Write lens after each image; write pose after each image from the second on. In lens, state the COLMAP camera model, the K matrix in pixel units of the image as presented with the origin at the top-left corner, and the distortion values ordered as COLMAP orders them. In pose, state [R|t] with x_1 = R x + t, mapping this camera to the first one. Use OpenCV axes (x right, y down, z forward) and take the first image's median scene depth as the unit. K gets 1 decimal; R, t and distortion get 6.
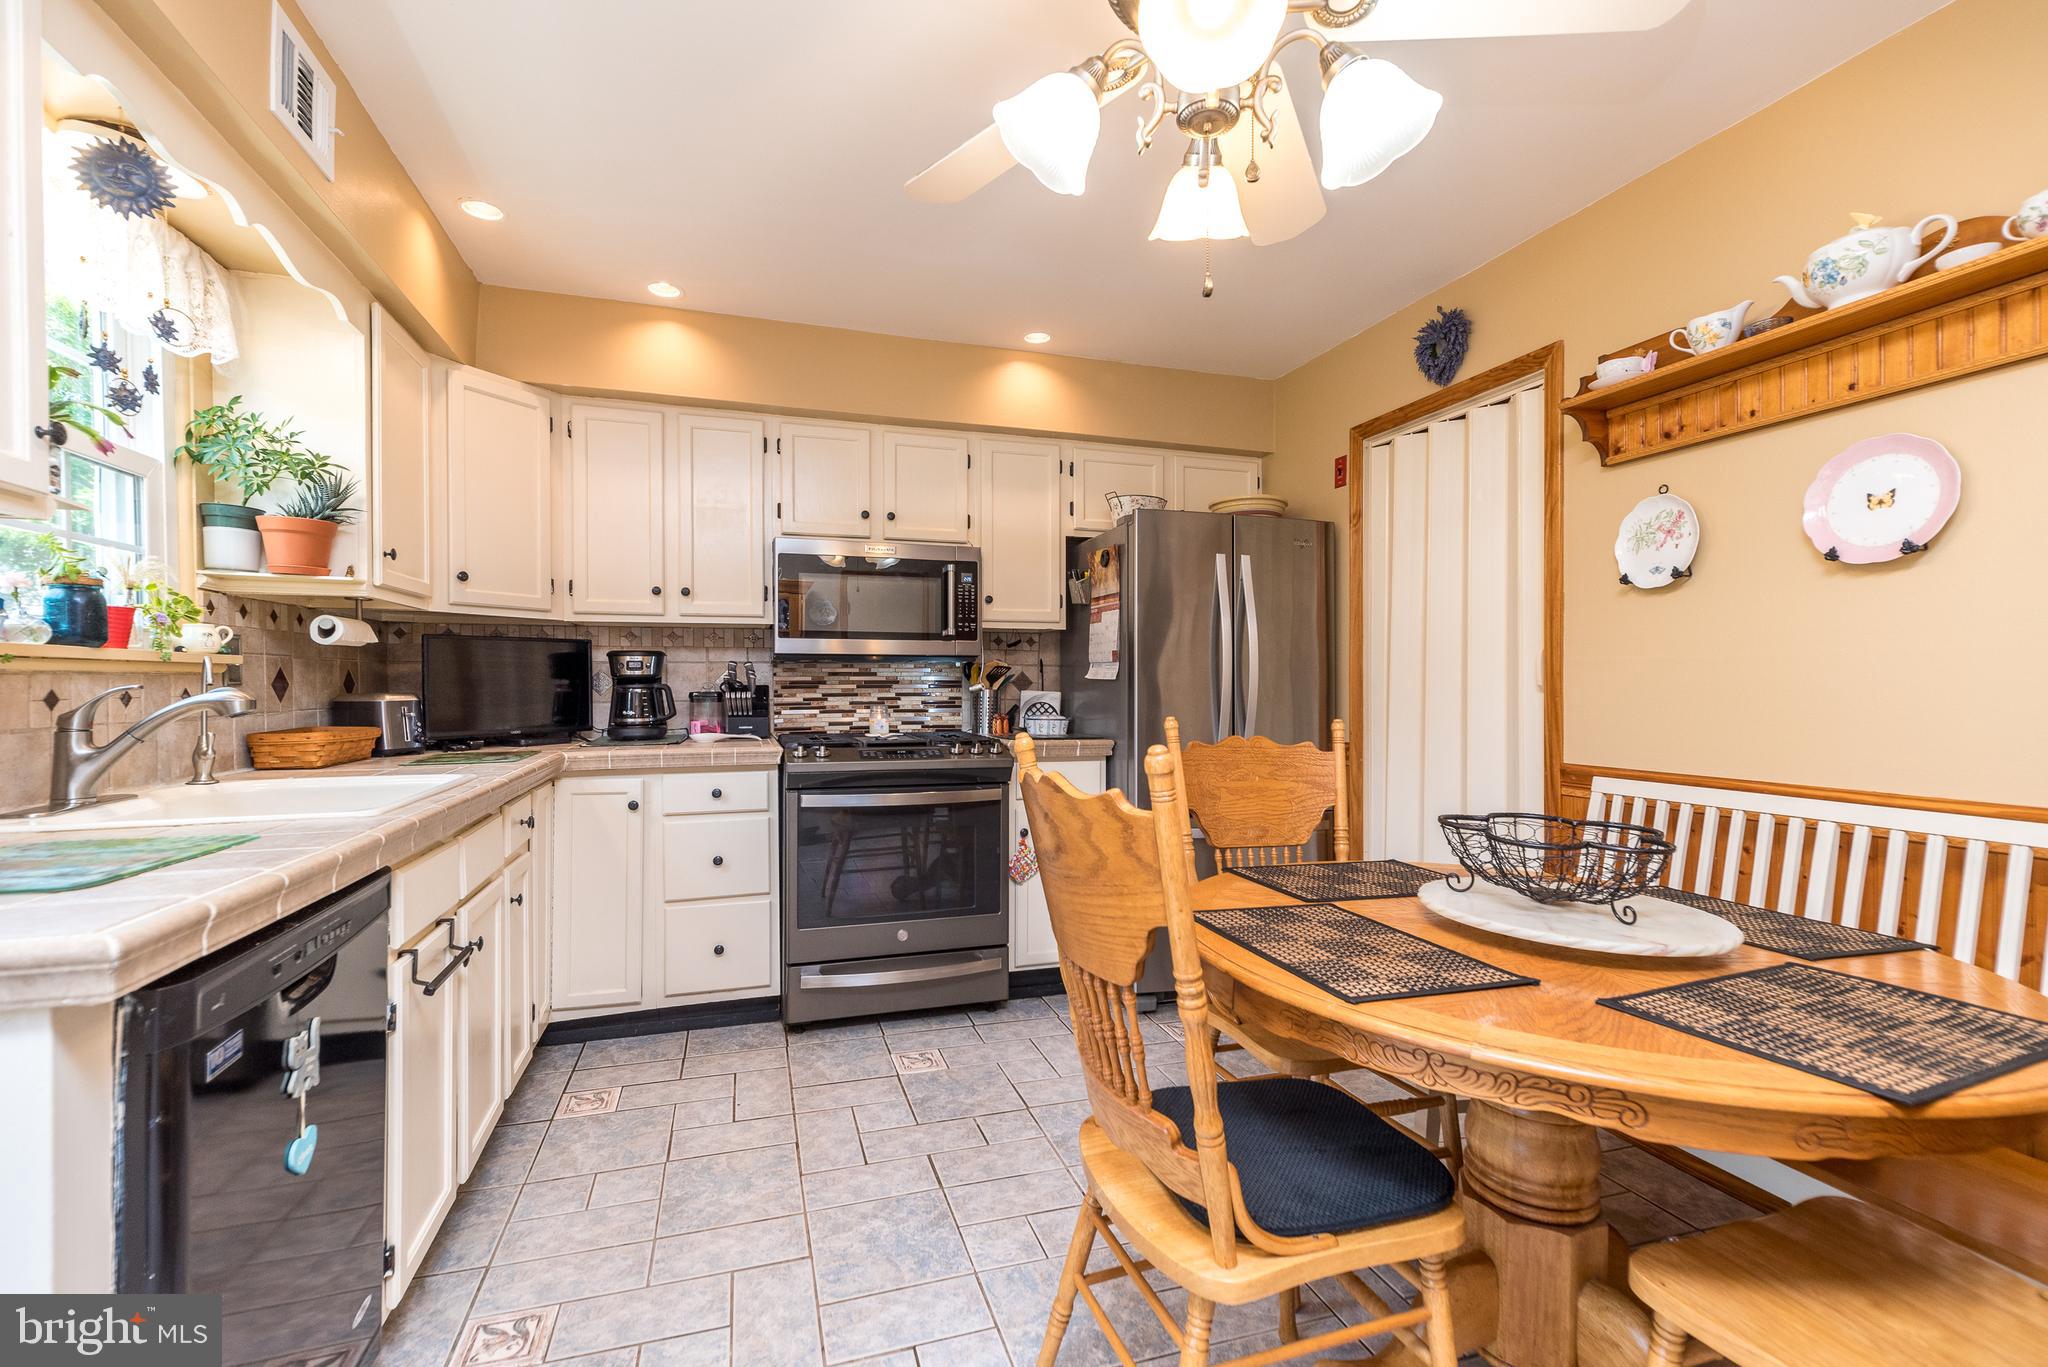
lens RADIAL K [[896.0, 0, 1022.8], [0, 896.0, 681.0], [0, 0, 1]] dist [0.010327, -0.000412]
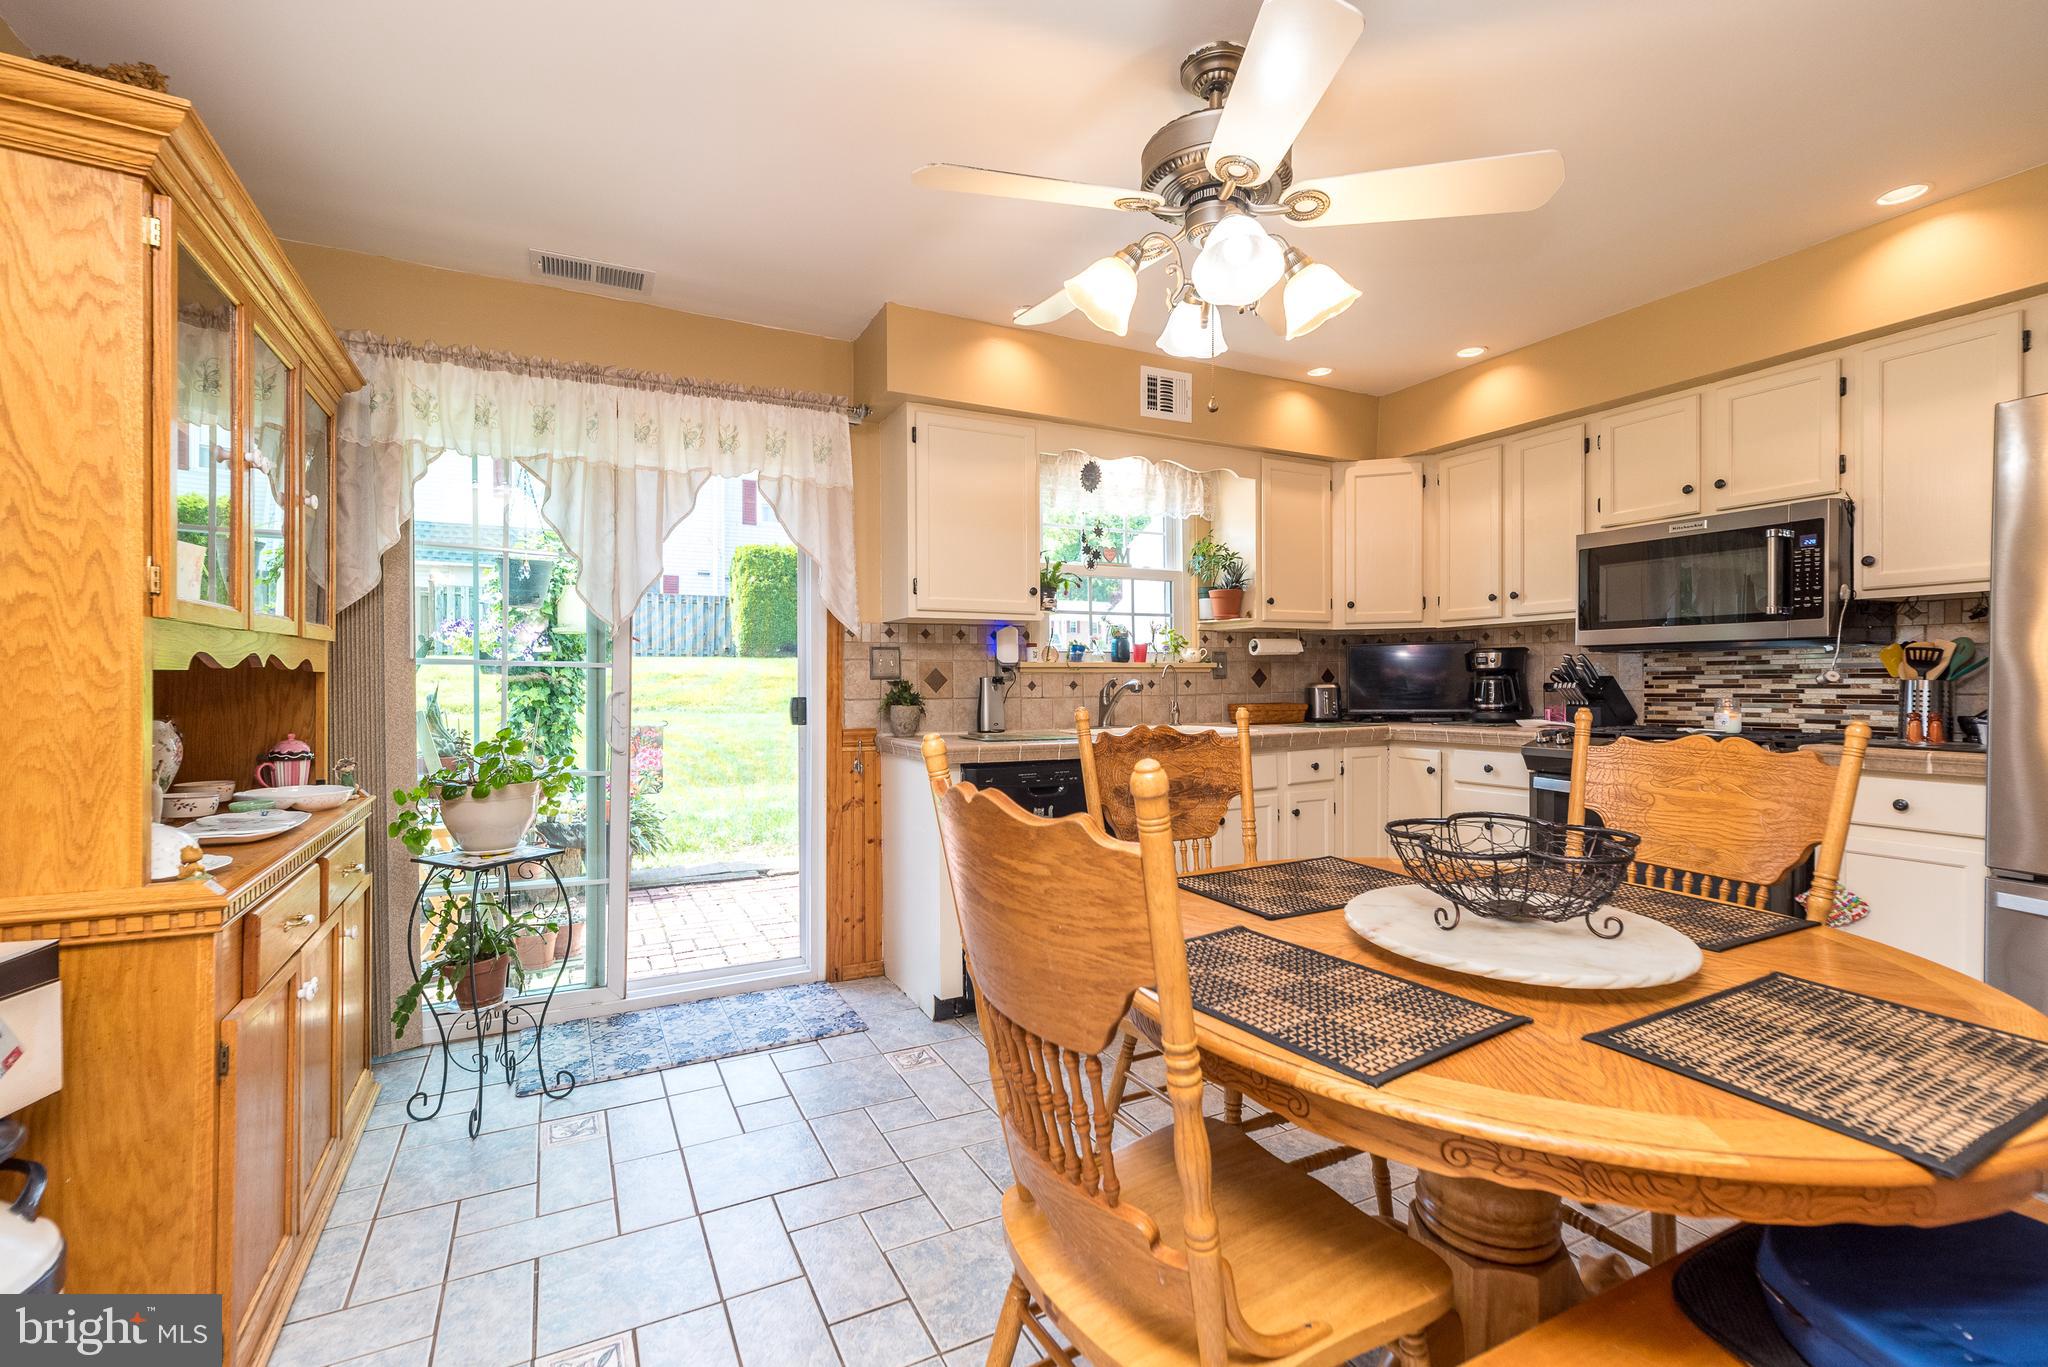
lens RADIAL K [[896.0, 0, 1013.1], [0, 896.0, 679.3], [0, 0, 1]] dist [0.010327, -0.000412]
pose [[0.154426, -0.003322, -0.987999, 0.665855], [0.008452, 0.999962, -0.002041, 0.005129], [0.987968, -0.008035, 0.154448, 0.185037]]
